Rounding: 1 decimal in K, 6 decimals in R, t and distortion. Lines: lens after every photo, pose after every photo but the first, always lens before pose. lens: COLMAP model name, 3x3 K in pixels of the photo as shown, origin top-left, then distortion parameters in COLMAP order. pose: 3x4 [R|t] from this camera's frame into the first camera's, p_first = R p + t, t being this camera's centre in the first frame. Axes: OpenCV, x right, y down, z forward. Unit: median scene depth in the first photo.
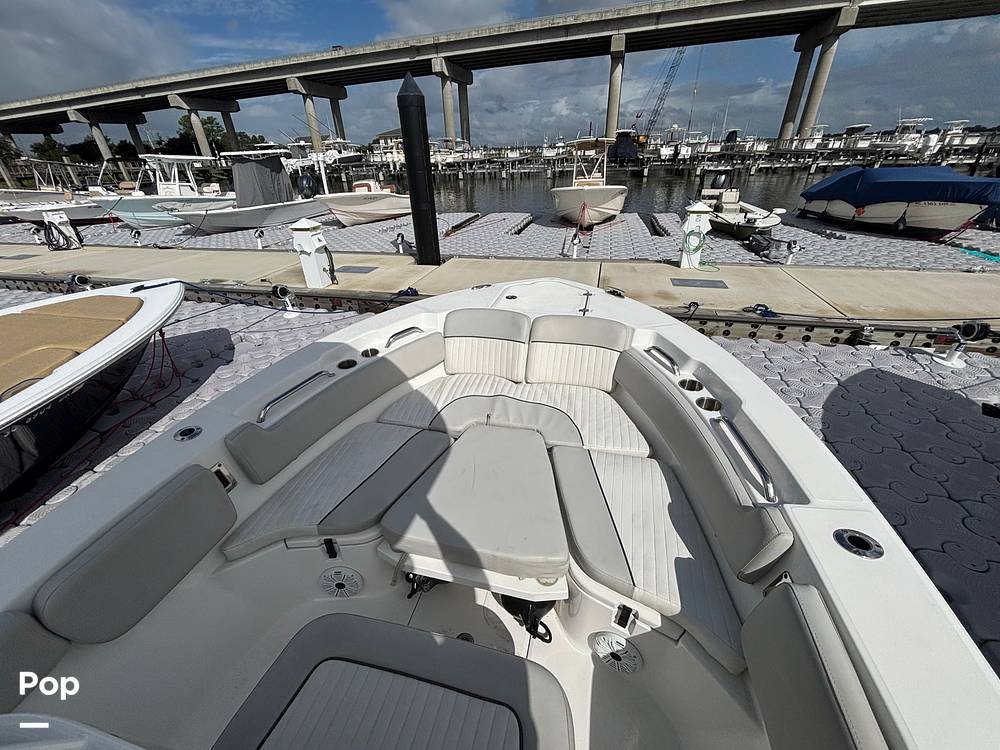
lens RADIAL K [[401.3, 0, 500.0], [0, 401.3, 375.0], [0, 0, 1]] dist [0.001150, 0.000199]
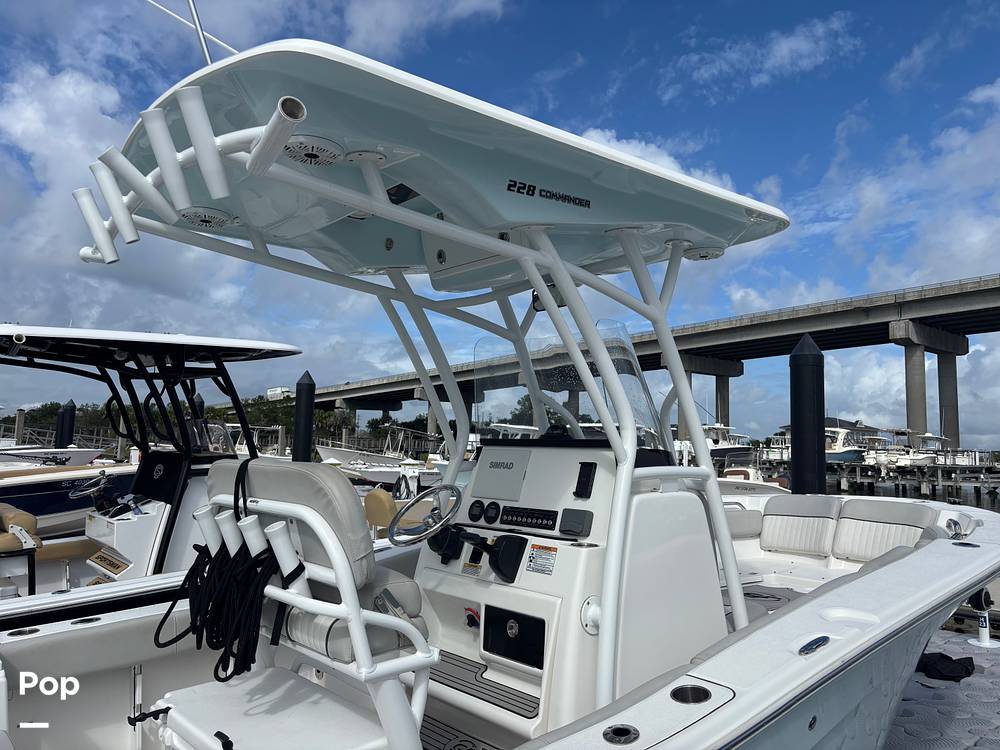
lens RADIAL K [[760.6, 0, 500.0], [0, 760.6, 375.0], [0, 0, 1]] dist [0.000476, -0.001501]
pose [[0.817118, -0.002732, -0.576464, 0.080819], [-0.325535, 0.823097, -0.465336, 0.135793], [0.475757, 0.567894, 0.671678, -0.173298]]
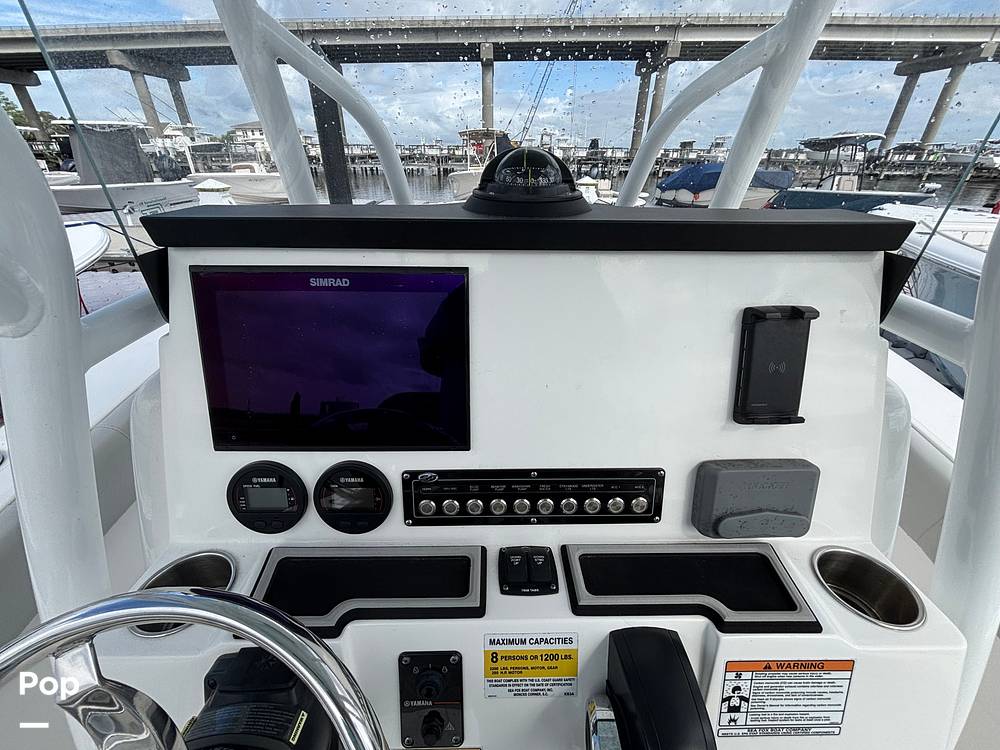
lens RADIAL K [[401.3, 0, 500.0], [0, 401.3, 375.0], [0, 0, 1]] dist [0.001150, 0.000199]
pose [[0.964558, -0.091867, 0.247364, -0.045243], [0.093403, 0.995613, 0.005546, 0.057059], [-0.246788, 0.017755, 0.968907, -0.035739]]
